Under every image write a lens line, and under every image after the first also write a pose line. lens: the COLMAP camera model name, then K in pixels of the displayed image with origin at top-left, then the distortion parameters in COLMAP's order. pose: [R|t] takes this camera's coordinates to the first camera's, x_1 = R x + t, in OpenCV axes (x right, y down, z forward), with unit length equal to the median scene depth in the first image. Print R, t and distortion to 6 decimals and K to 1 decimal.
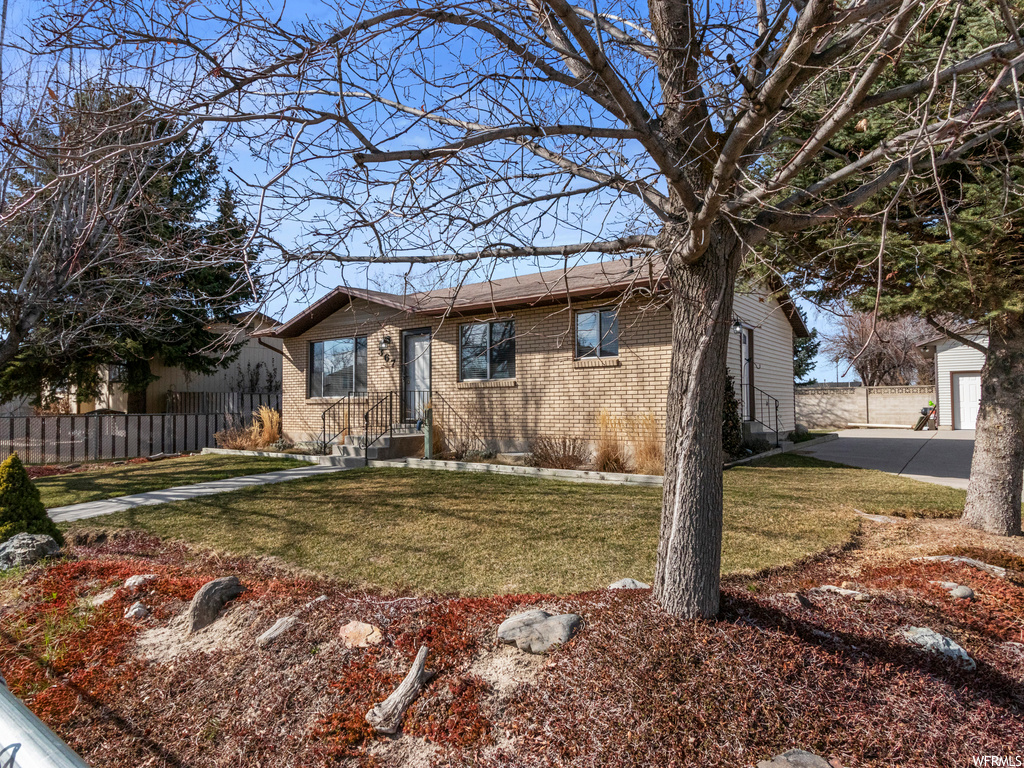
lens RADIAL K [[618.5, 0, 512.0], [0, 618.5, 384.0], [0, 0, 1]] dist [-0.018921, -0.000152]
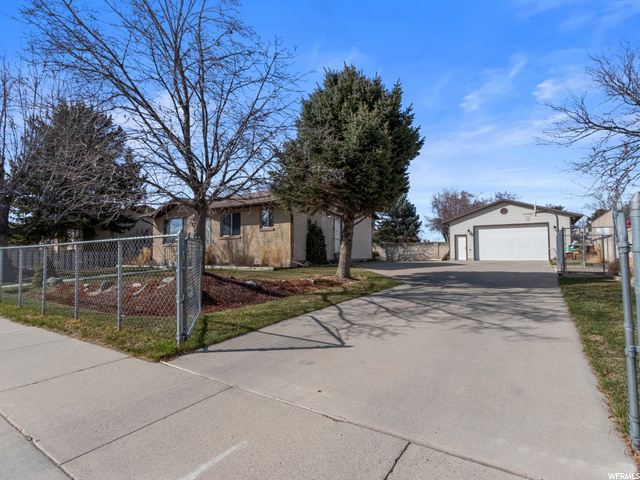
lens RADIAL K [[356.8, 0, 320.0], [0, 356.8, 240.0], [0, 0, 1]] dist [-0.000435, -0.000103]
pose [[0.999510, 0.005021, 0.030882, 0.261524], [-0.004729, 0.999944, -0.009520, 0.021147], [-0.030928, 0.009369, 0.999478, -0.432305]]
